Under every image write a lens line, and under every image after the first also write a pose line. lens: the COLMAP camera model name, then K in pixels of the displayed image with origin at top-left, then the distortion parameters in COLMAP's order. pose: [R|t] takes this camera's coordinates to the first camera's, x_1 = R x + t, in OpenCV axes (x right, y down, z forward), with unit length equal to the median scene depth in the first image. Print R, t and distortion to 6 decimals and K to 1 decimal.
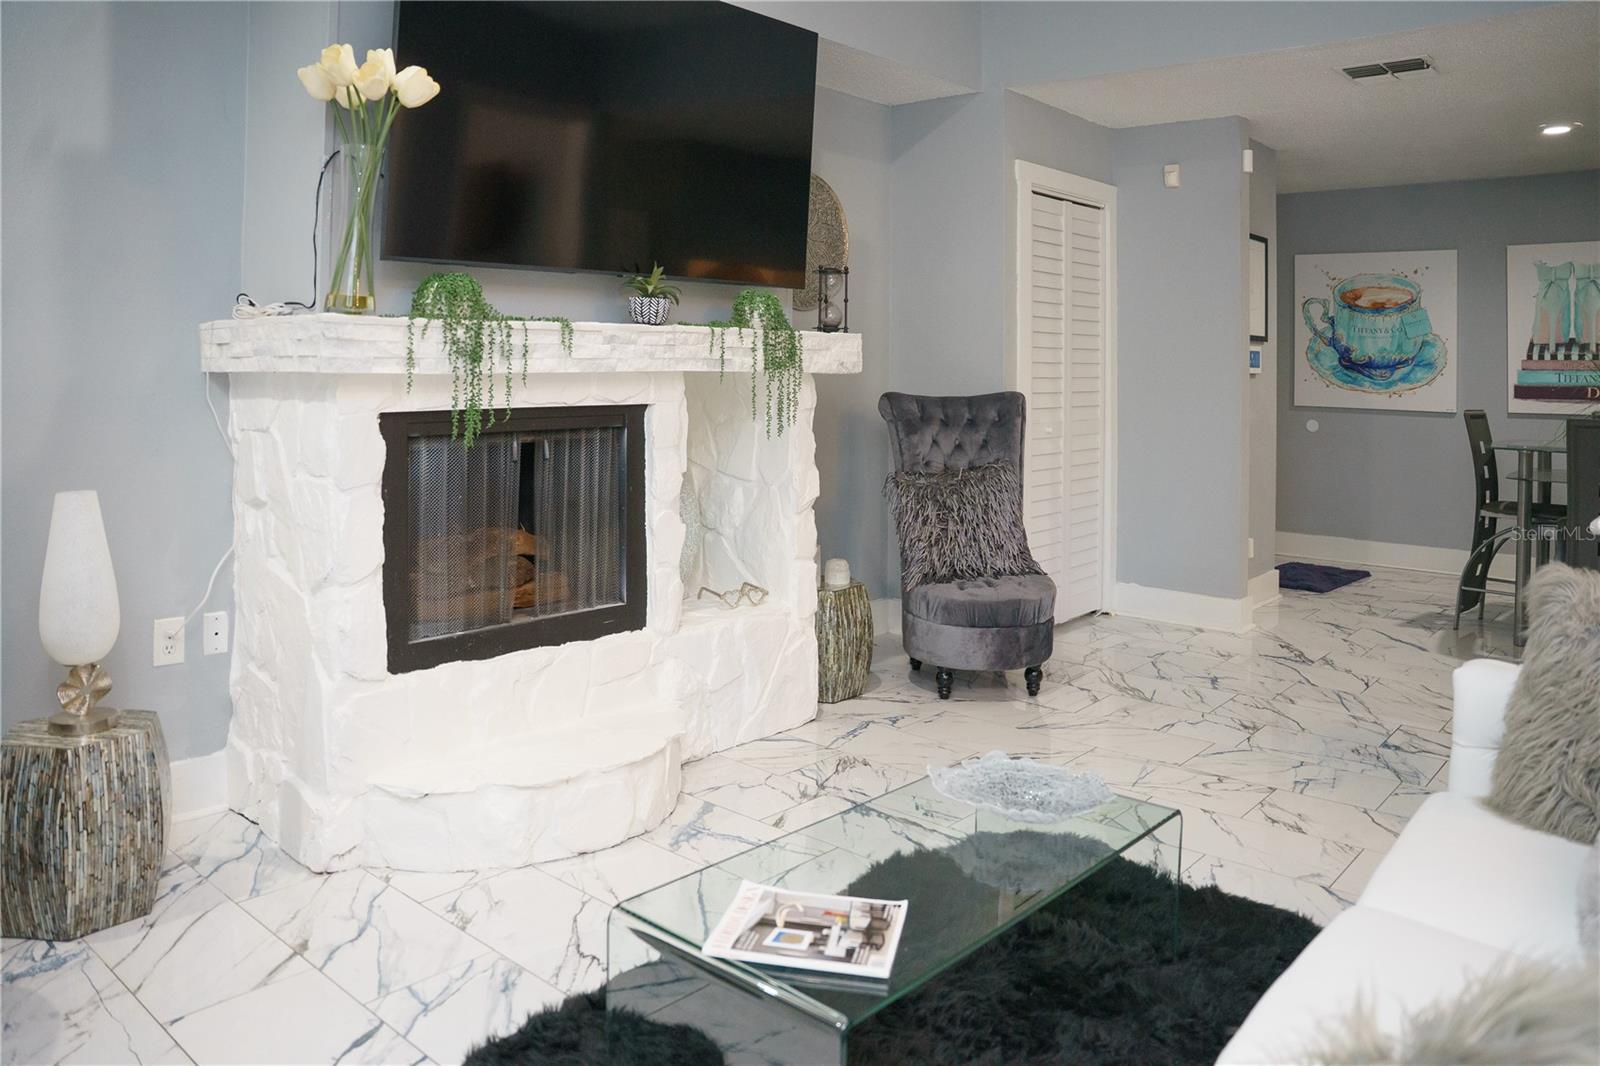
lens RADIAL K [[1133.7, 0, 876.1], [0, 1133.7, 496.2], [0, 0, 1]] dist [-0.173255, 0.160656]
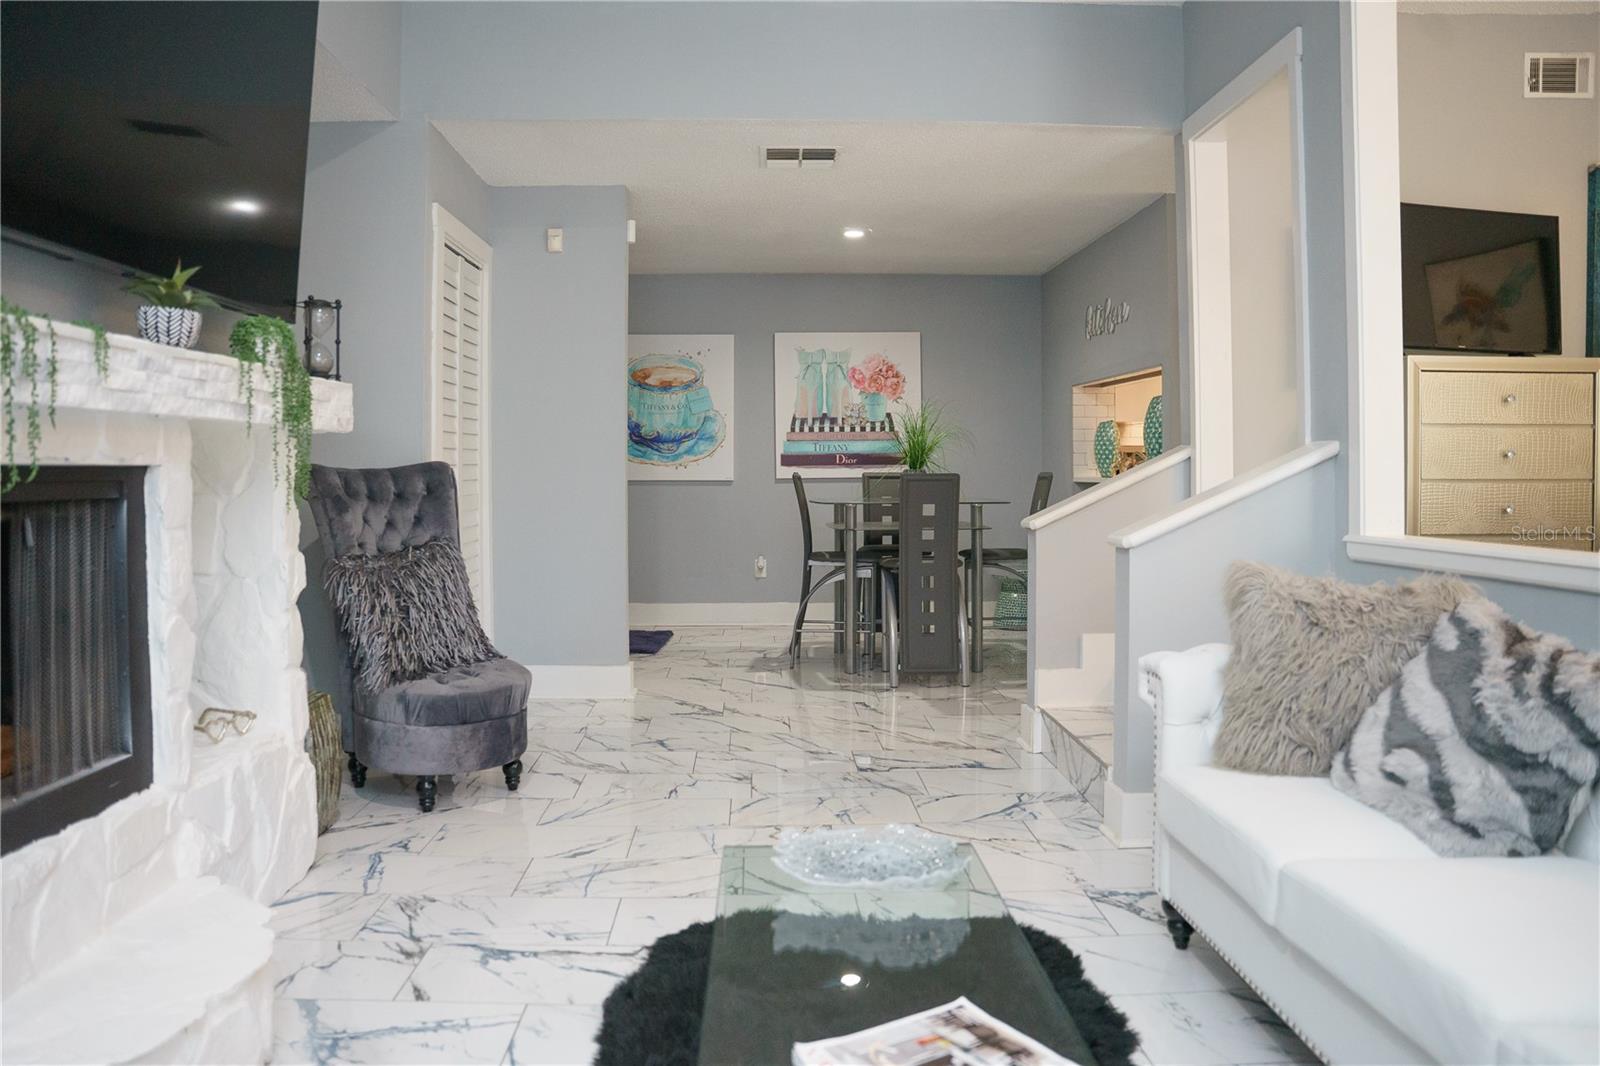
lens RADIAL K [[1085.5, 0, 796.2], [0, 1085.5, 577.9], [0, 0, 1]] dist [-0.157609, 0.096702]
pose [[0.763025, -0.079915, 0.641410, -0.270904], [0.085236, 0.996102, 0.022709, 0.006537], [-0.640724, 0.037343, 0.766862, 0.214293]]
